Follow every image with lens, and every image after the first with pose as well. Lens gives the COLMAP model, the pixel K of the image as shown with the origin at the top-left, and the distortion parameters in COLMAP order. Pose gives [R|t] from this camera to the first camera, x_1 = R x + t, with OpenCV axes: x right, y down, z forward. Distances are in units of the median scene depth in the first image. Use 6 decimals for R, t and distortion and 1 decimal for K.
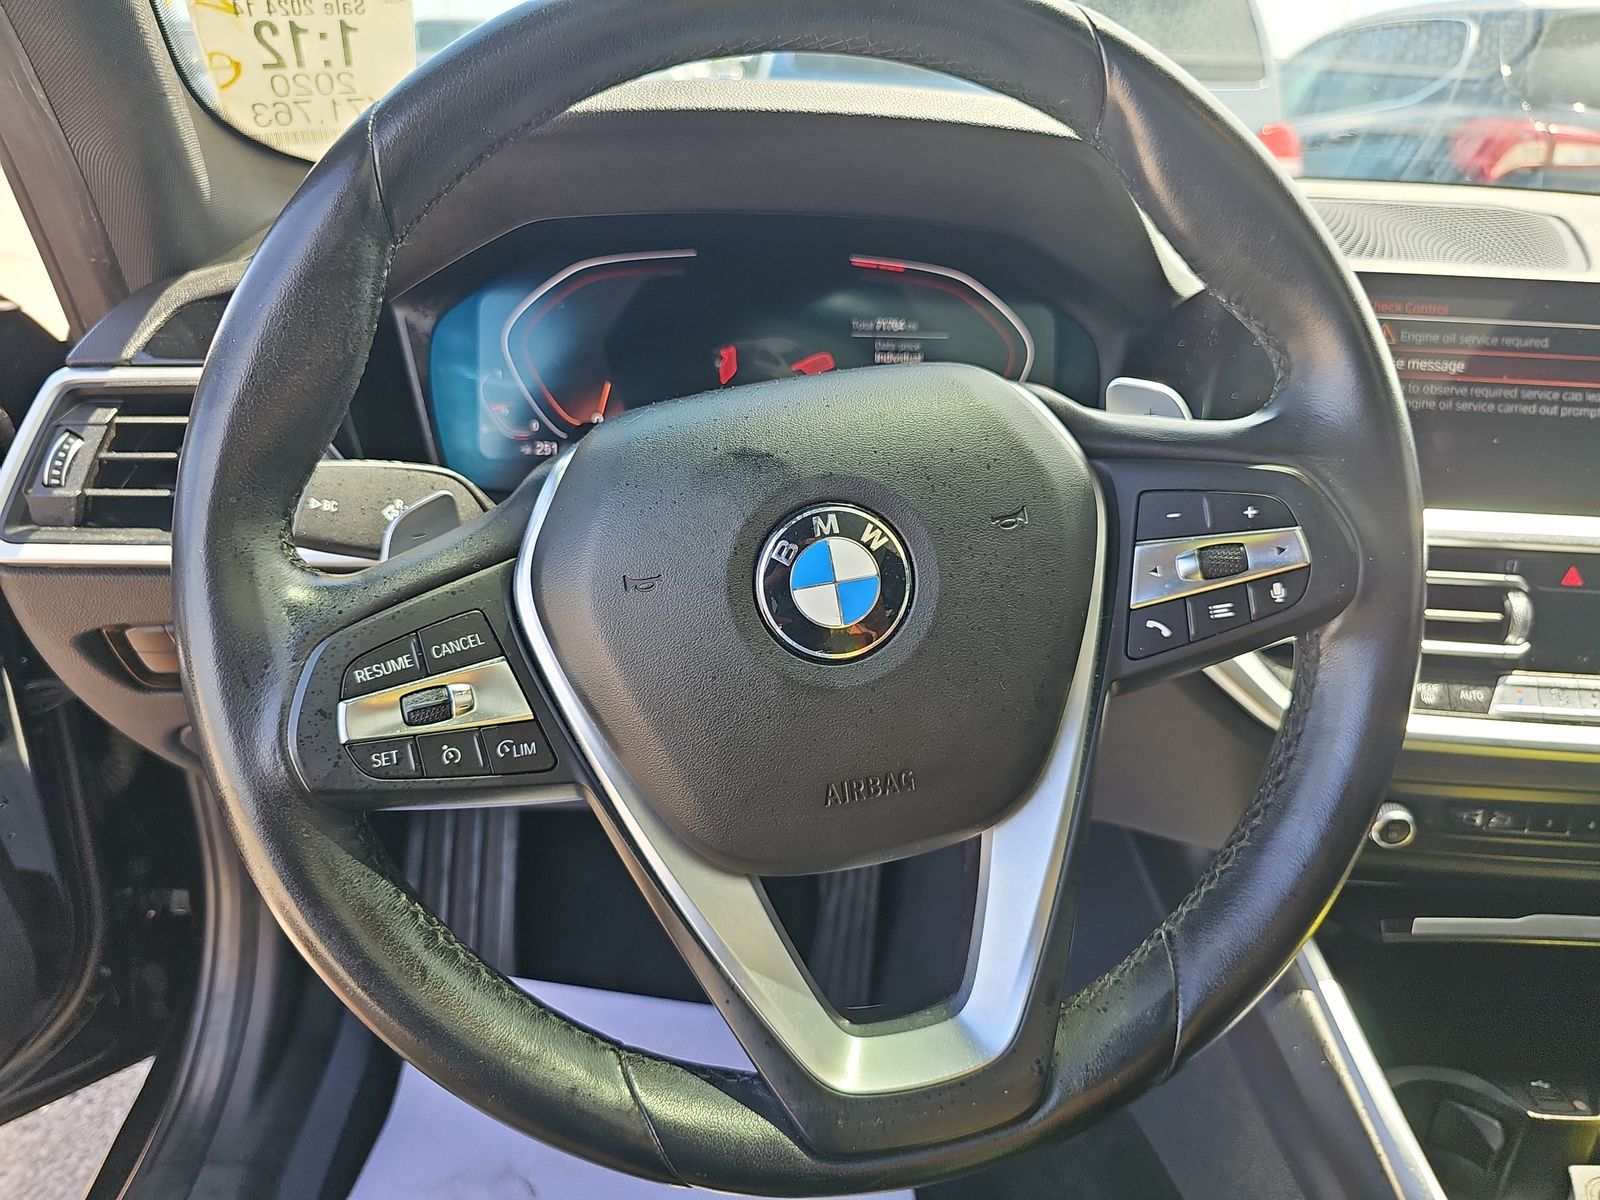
lens RADIAL K [[1089.3, 0, 804.2], [0, 1089.3, 597.8], [0, 0, 1]] dist [0.009232, -0.019994]
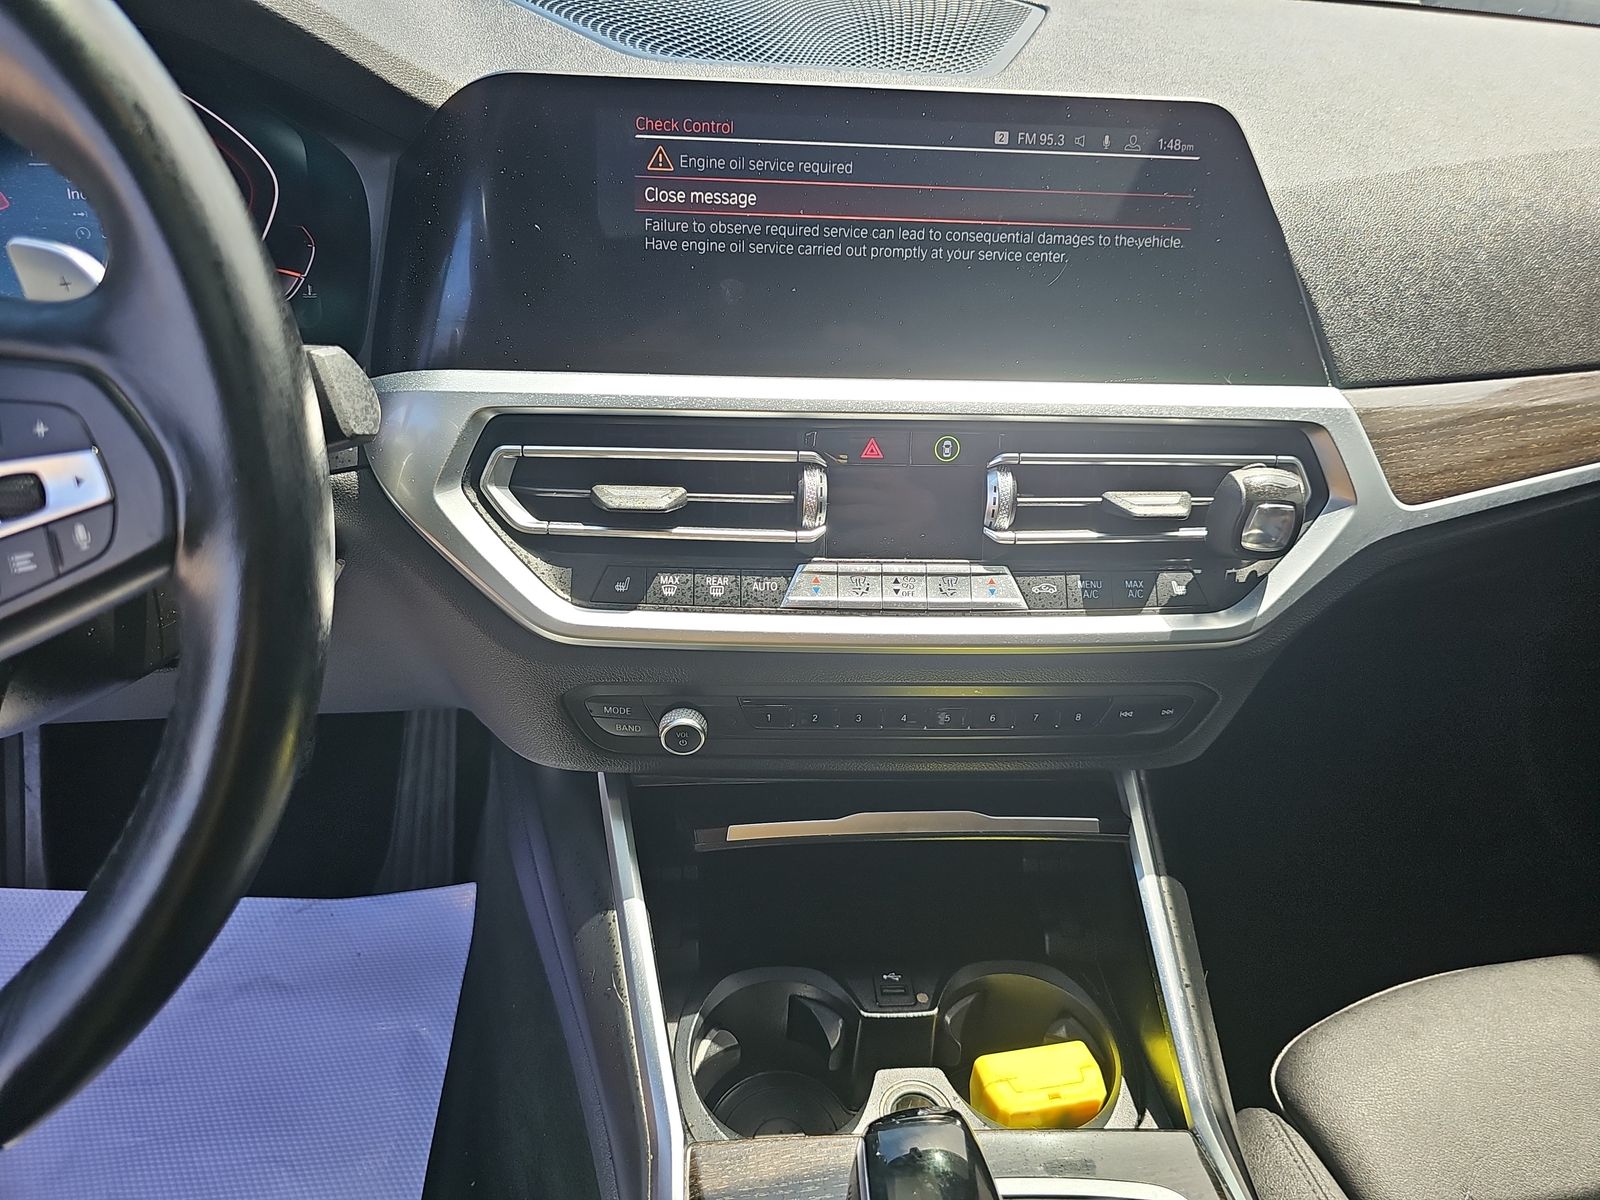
lens RADIAL K [[1089.3, 0, 789.5], [0, 1089.3, 592.3], [0, 0, 1]] dist [0.009232, -0.019994]
pose [[0.994178, -0.045710, 0.097574, 0.544055], [0.029637, 0.986634, 0.160233, -0.047468], [-0.103594, -0.156408, 0.982245, 0.125226]]
